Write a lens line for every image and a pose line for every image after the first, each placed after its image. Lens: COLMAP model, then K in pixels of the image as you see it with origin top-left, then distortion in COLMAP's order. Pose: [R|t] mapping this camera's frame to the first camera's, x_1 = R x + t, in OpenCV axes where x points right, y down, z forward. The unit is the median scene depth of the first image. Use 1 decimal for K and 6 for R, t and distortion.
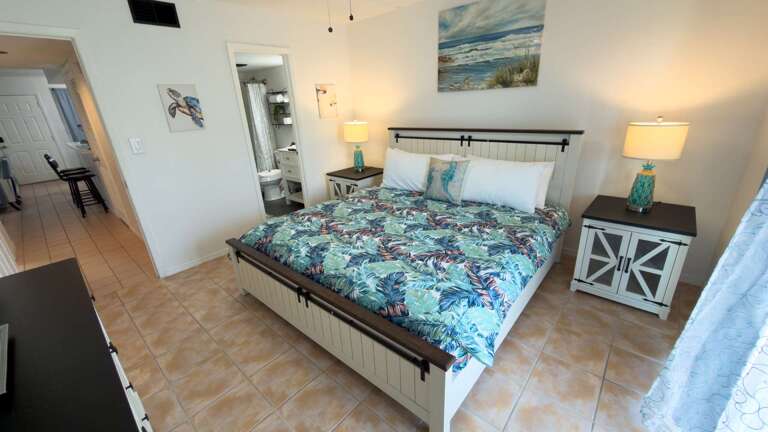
lens RADIAL K [[309.3, 0, 385.0], [0, 309.3, 216.9], [0, 0, 1]] dist [0.001016, -0.000431]
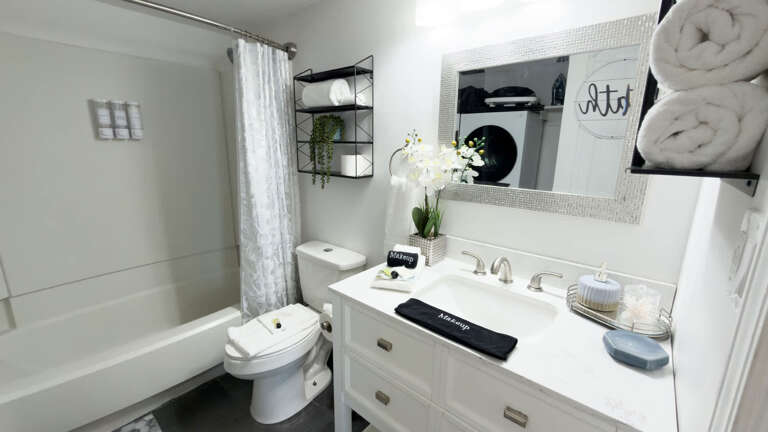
lens RADIAL K [[309.3, 0, 383.4], [0, 309.3, 214.8], [0, 0, 1]] dist [0.001016, -0.000431]
pose [[0.998040, 0.057354, 0.025026, -0.289545], [-0.053053, 0.987618, -0.147635, -0.215305], [-0.033183, 0.146018, 0.988725, 0.696223]]
